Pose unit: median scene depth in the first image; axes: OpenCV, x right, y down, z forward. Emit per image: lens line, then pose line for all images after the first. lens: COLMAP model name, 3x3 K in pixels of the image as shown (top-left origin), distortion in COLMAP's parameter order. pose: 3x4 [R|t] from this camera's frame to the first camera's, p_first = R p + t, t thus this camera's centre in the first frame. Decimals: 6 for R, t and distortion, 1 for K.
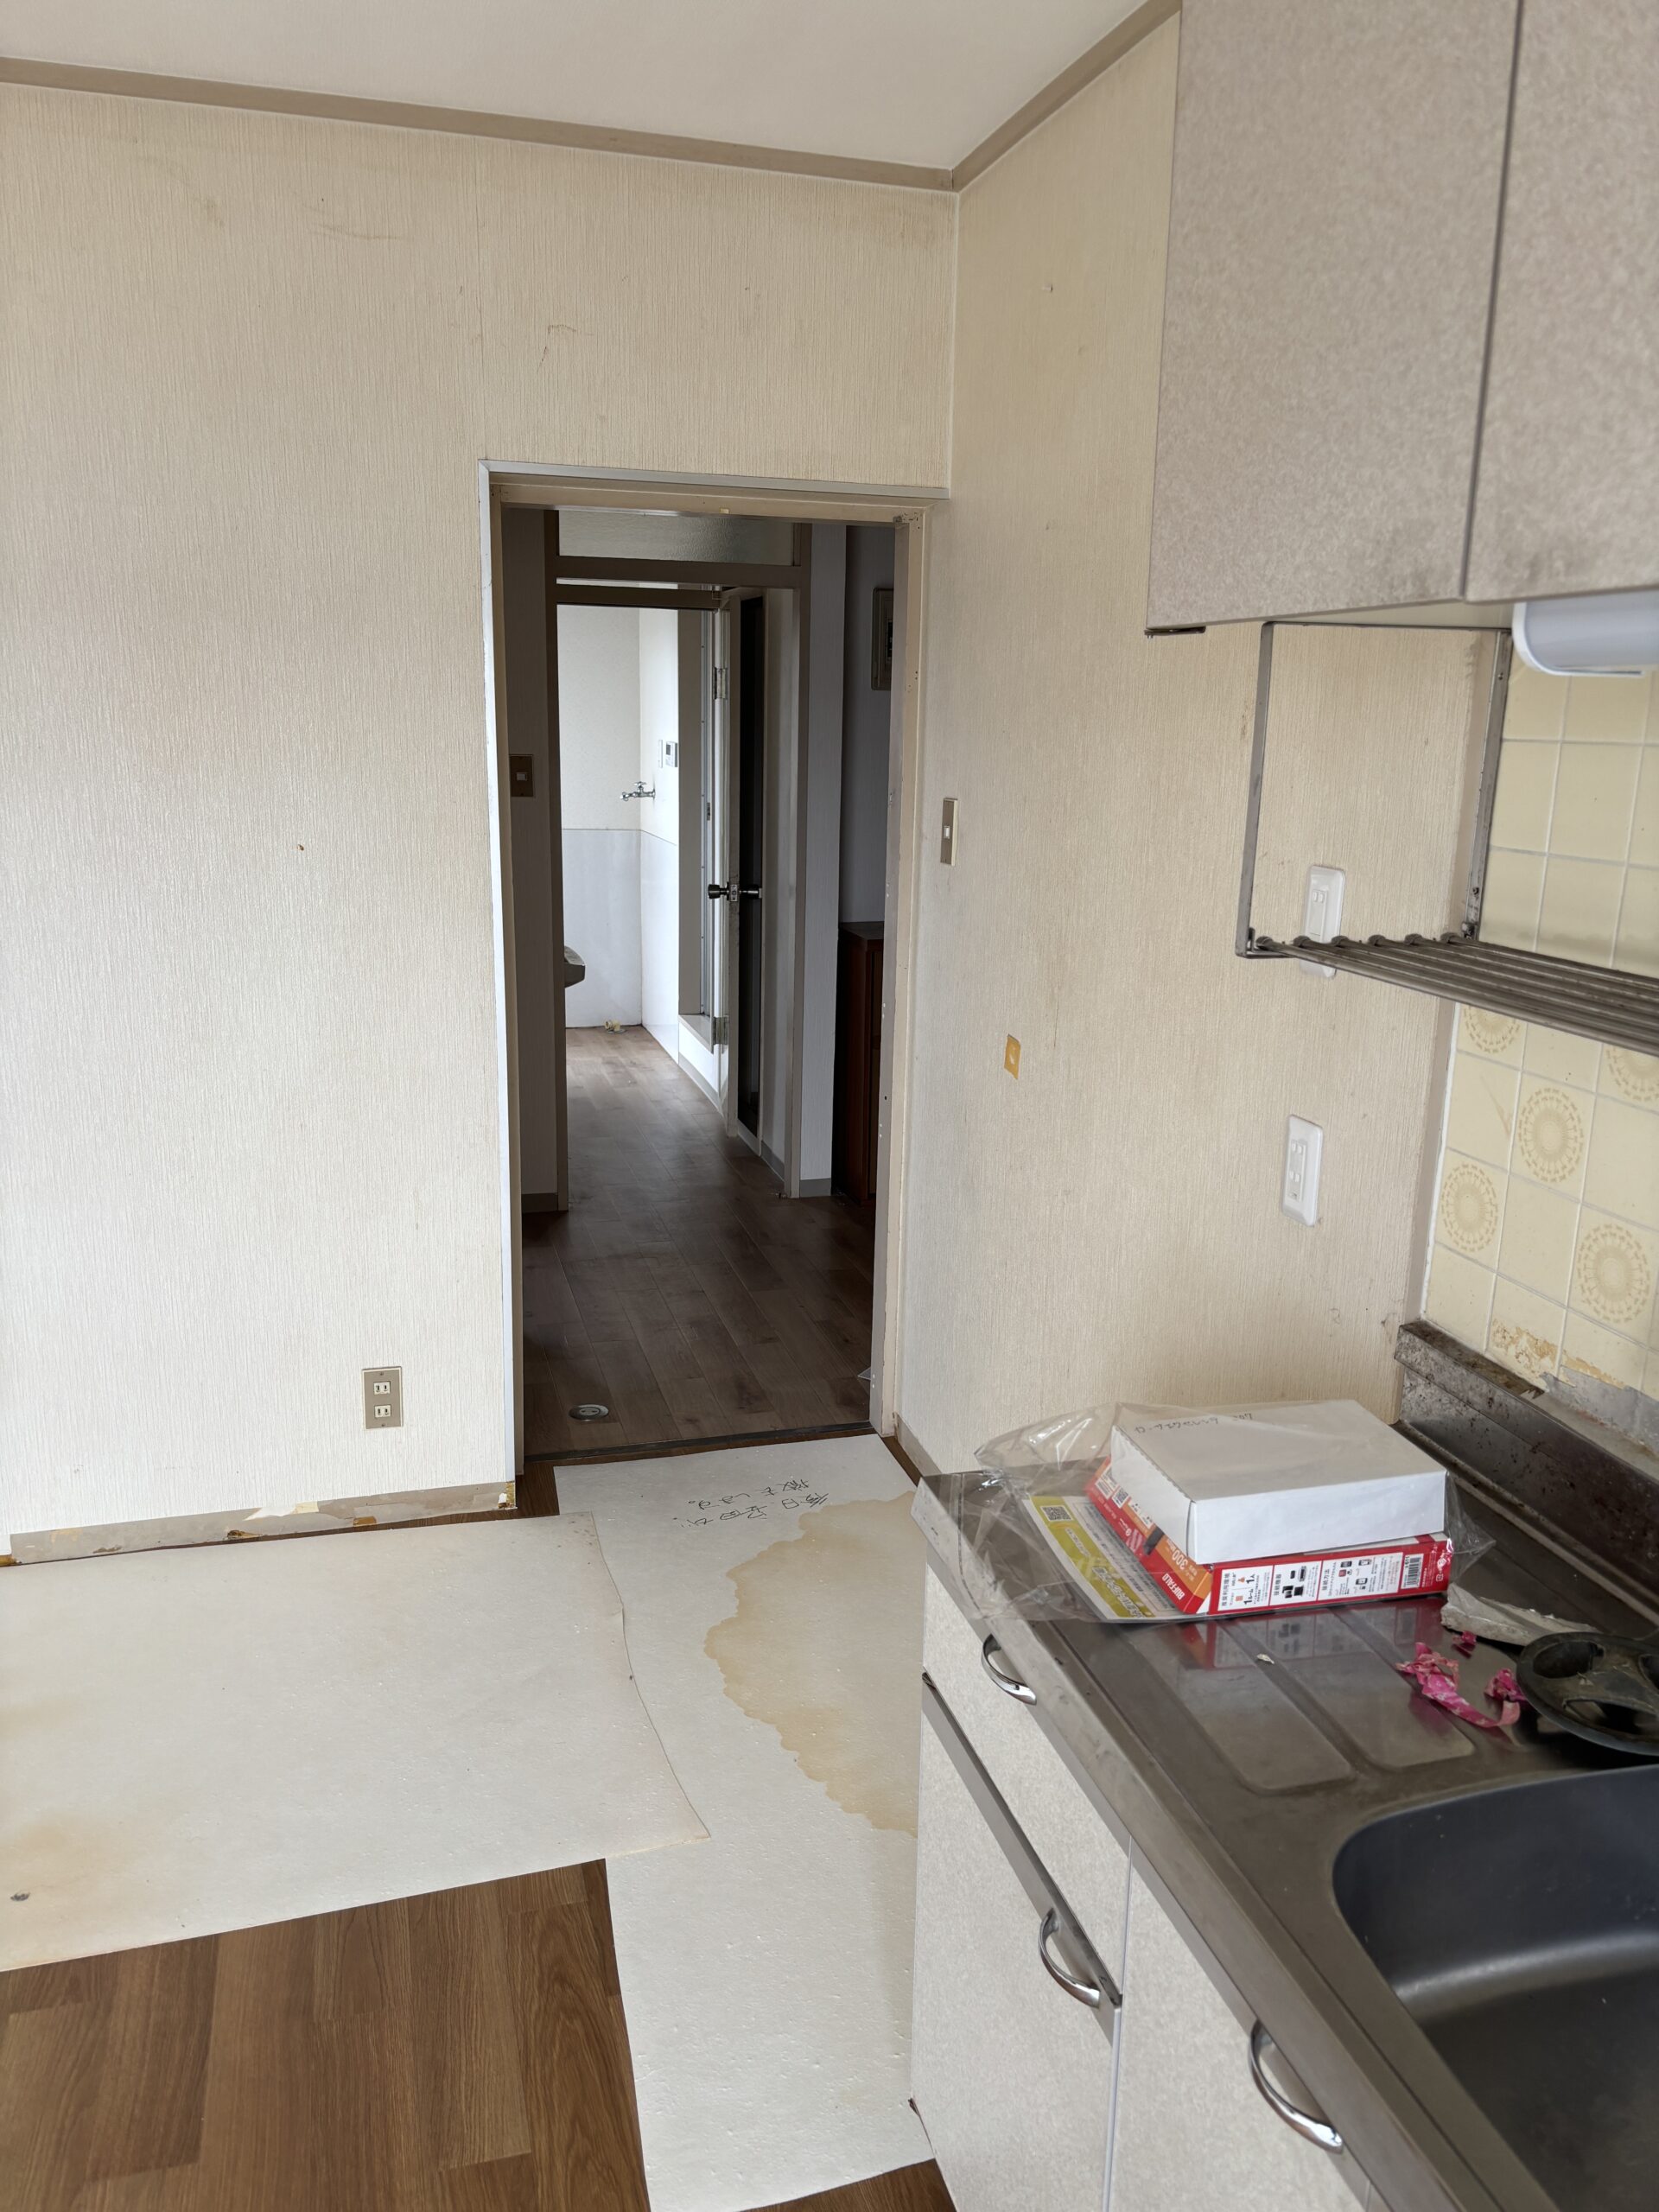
lens RADIAL K [[1660.9, 0, 858.1], [0, 1660.9, 1122.9], [0, 0, 1]] dist [0.036205, -0.042568]
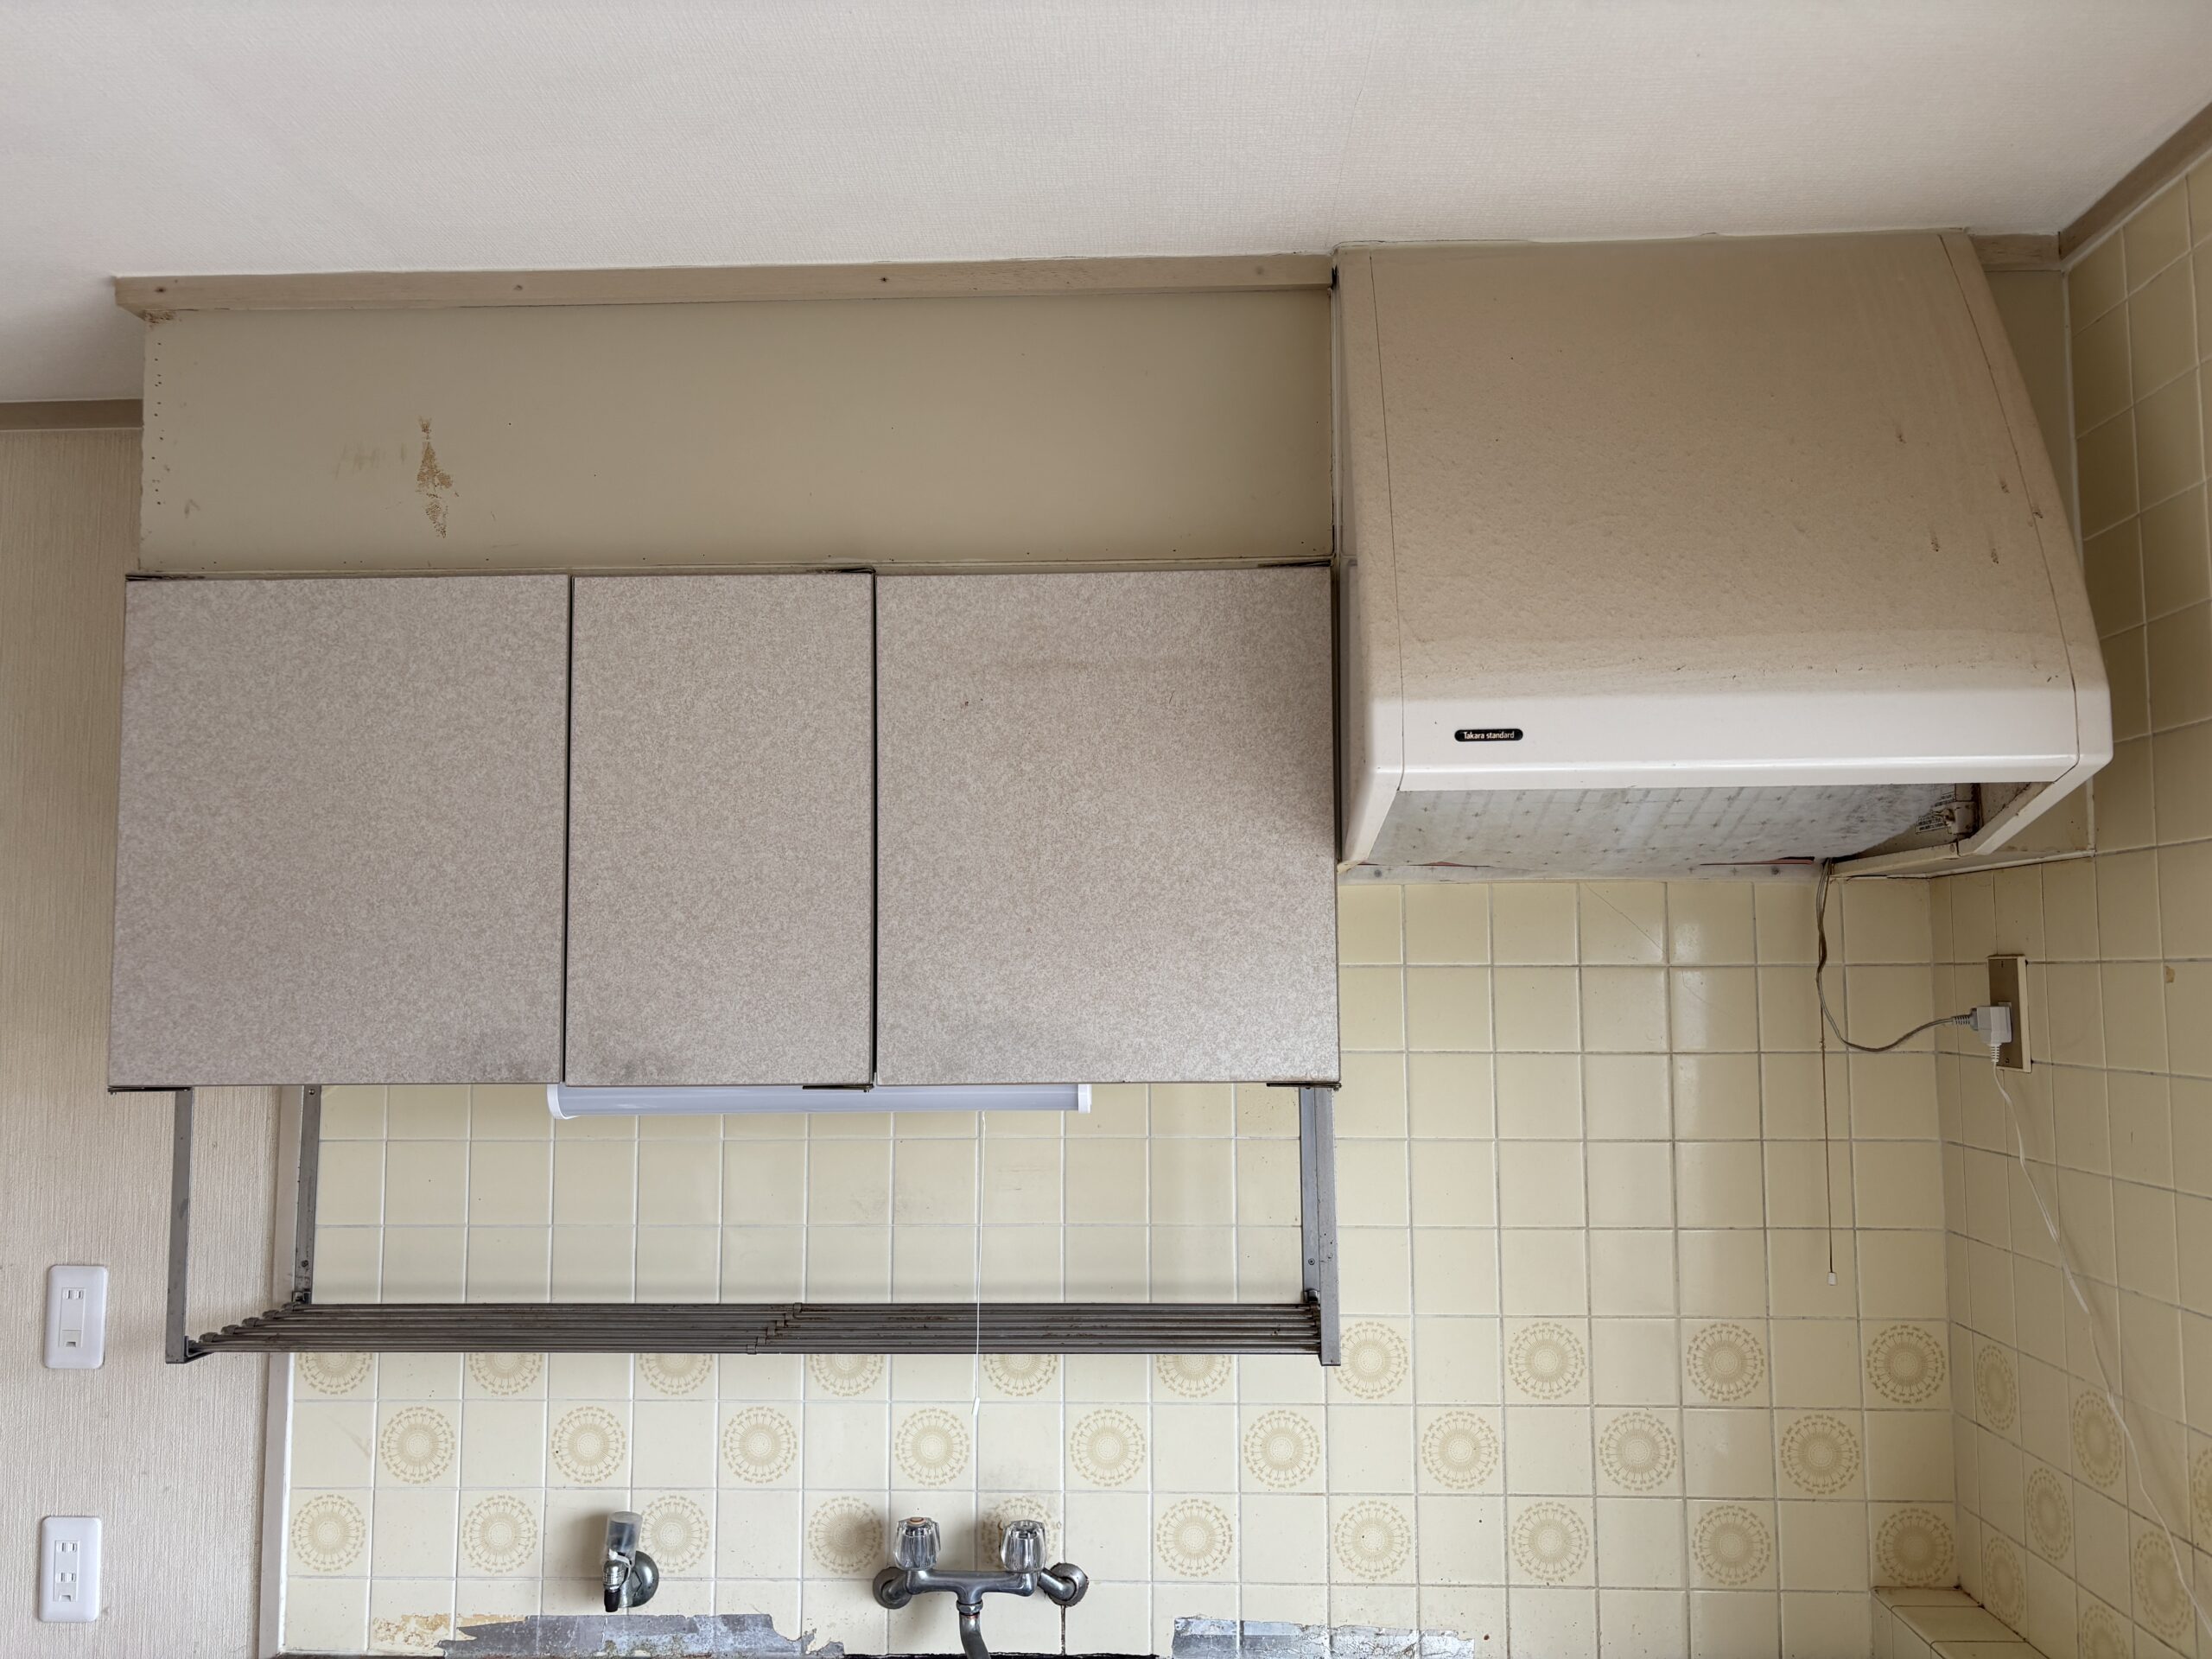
lens RADIAL K [[1660.9, 0, 1136.8], [0, 1660.9, 844.2], [0, 0, 1]] dist [0.036205, -0.042568]
pose [[0.315171, 0.054126, 0.947490, -0.712778], [0.237782, 0.962024, -0.134051, -0.145988], [-0.918764, 0.267545, 0.290332, 0.003963]]
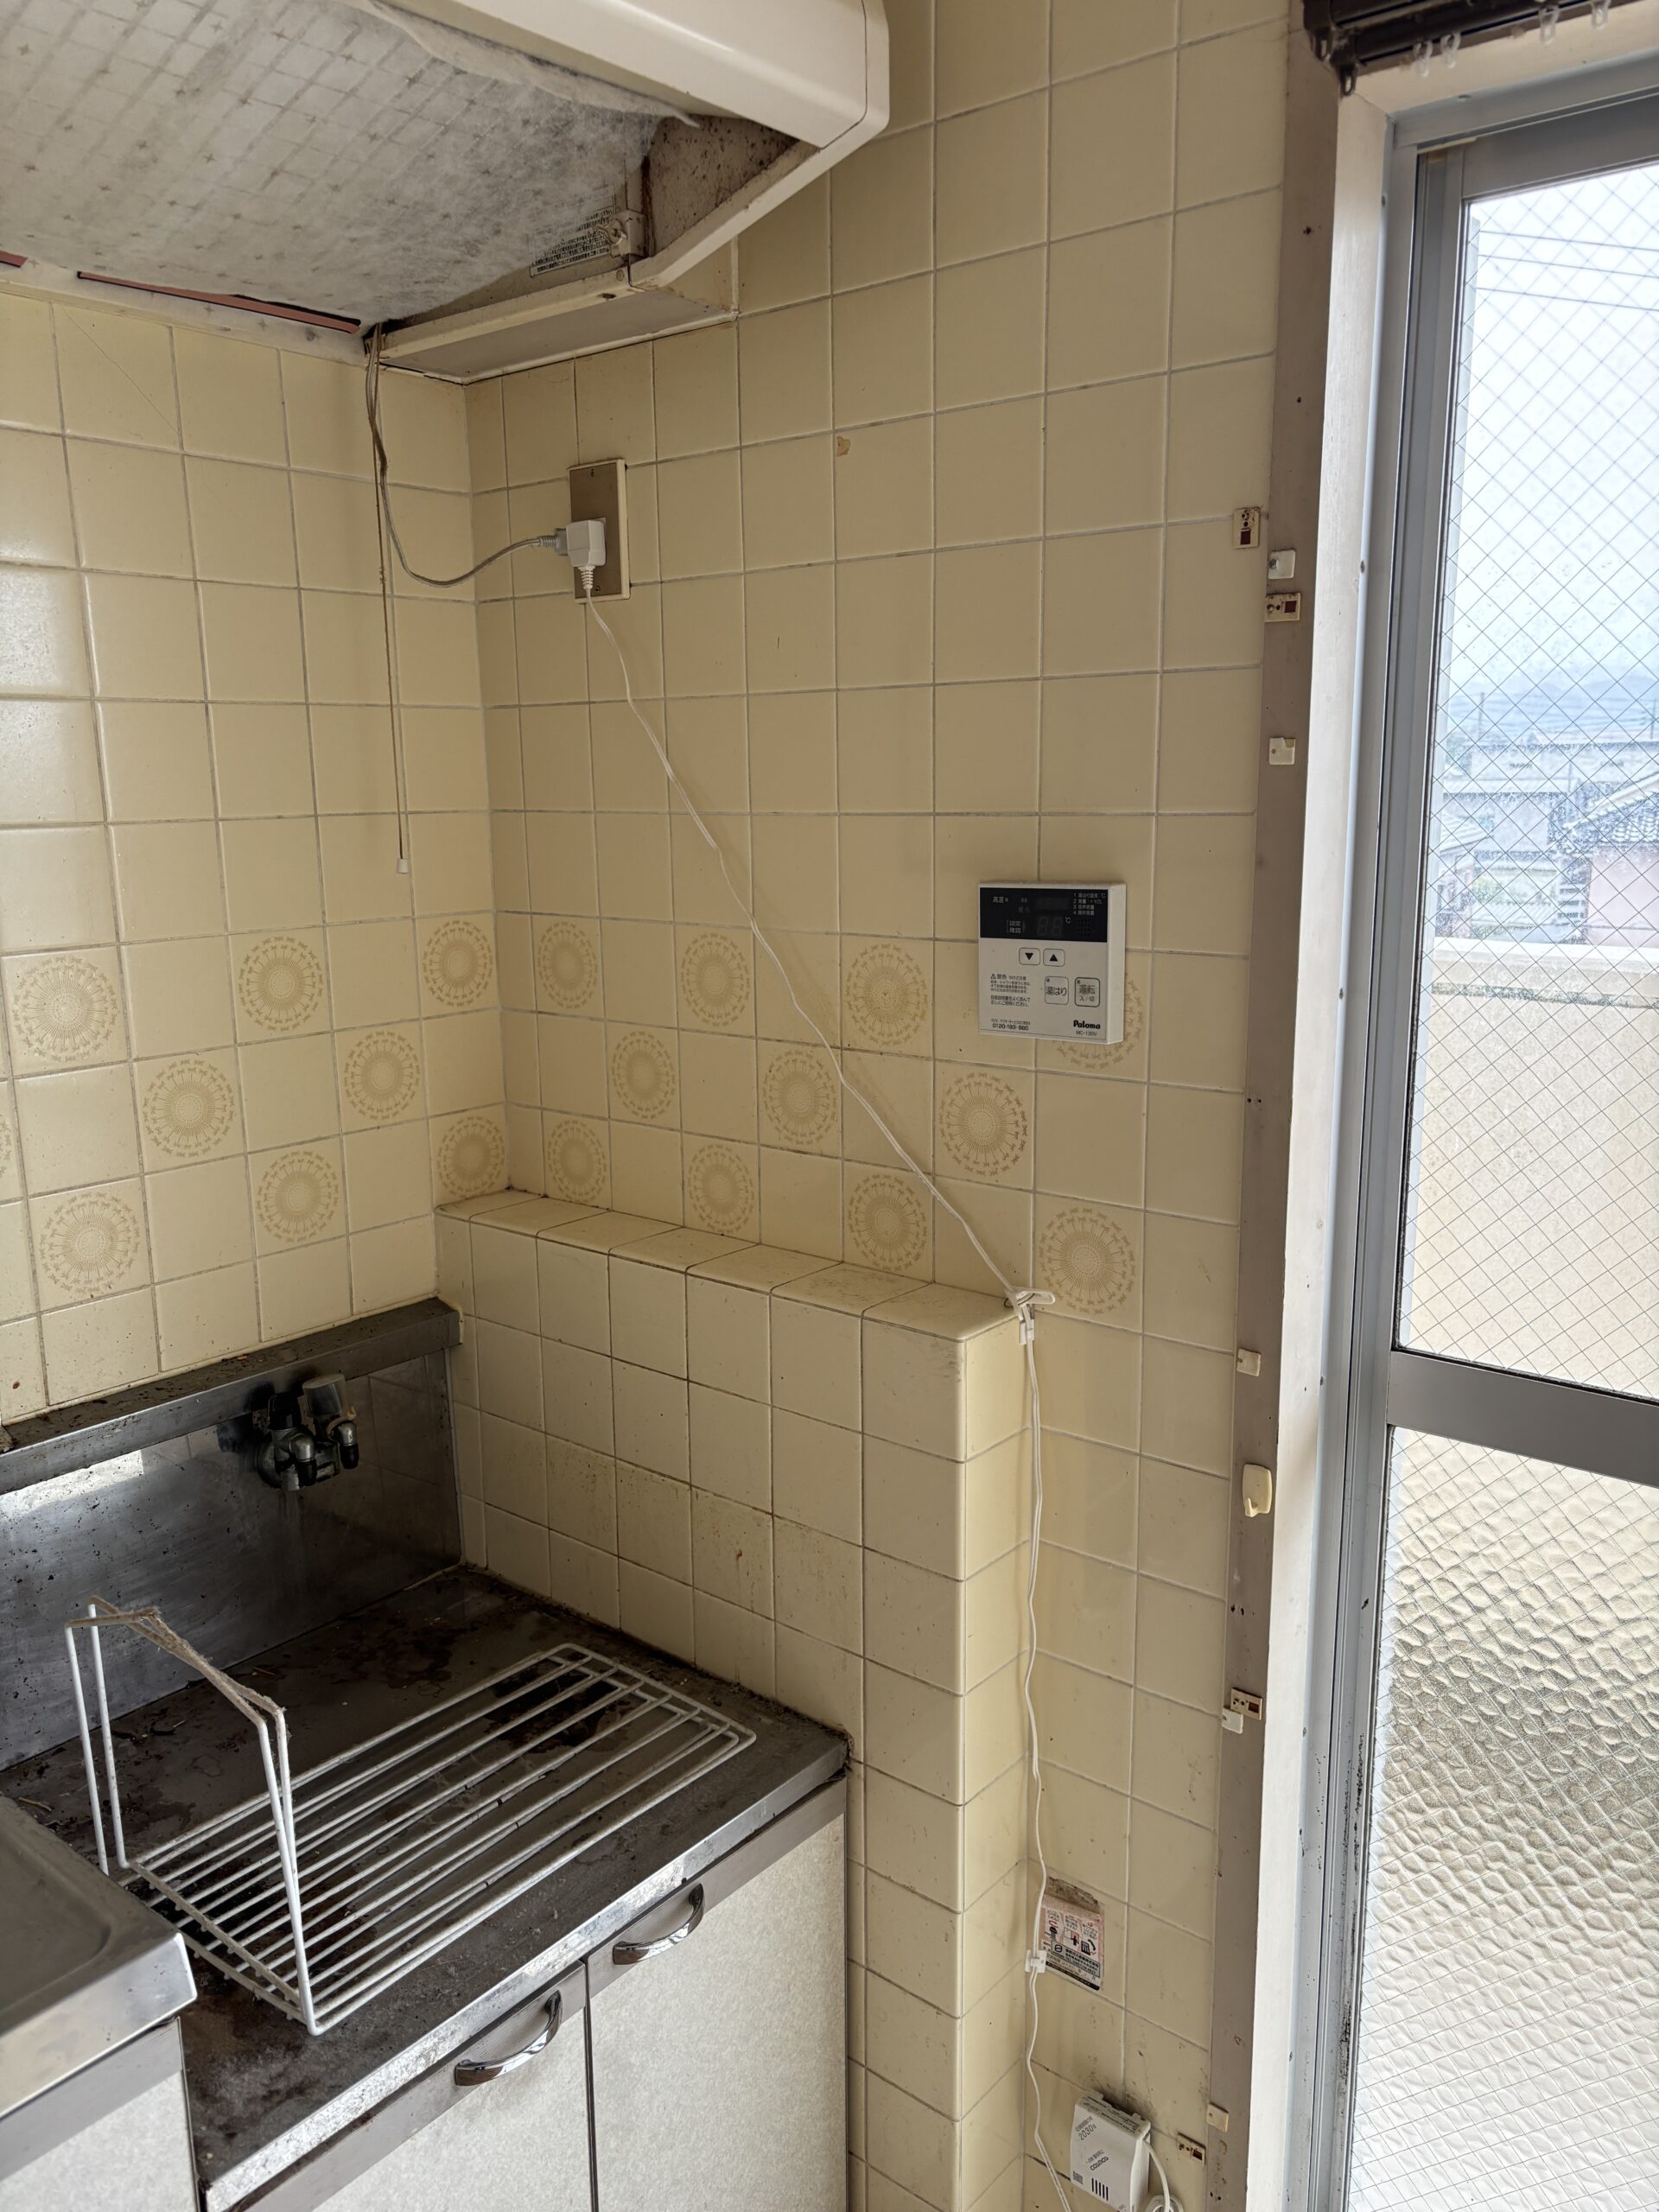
lens RADIAL K [[1660.9, 0, 796.8], [0, 1660.9, 1135.4], [0, 0, 1]] dist [0.036205, -0.042568]
pose [[-0.555830, -0.191930, 0.808836, -0.339584], [0.200186, 0.913446, 0.354320, -0.037231], [-0.806833, 0.358859, -0.469299, 0.348252]]
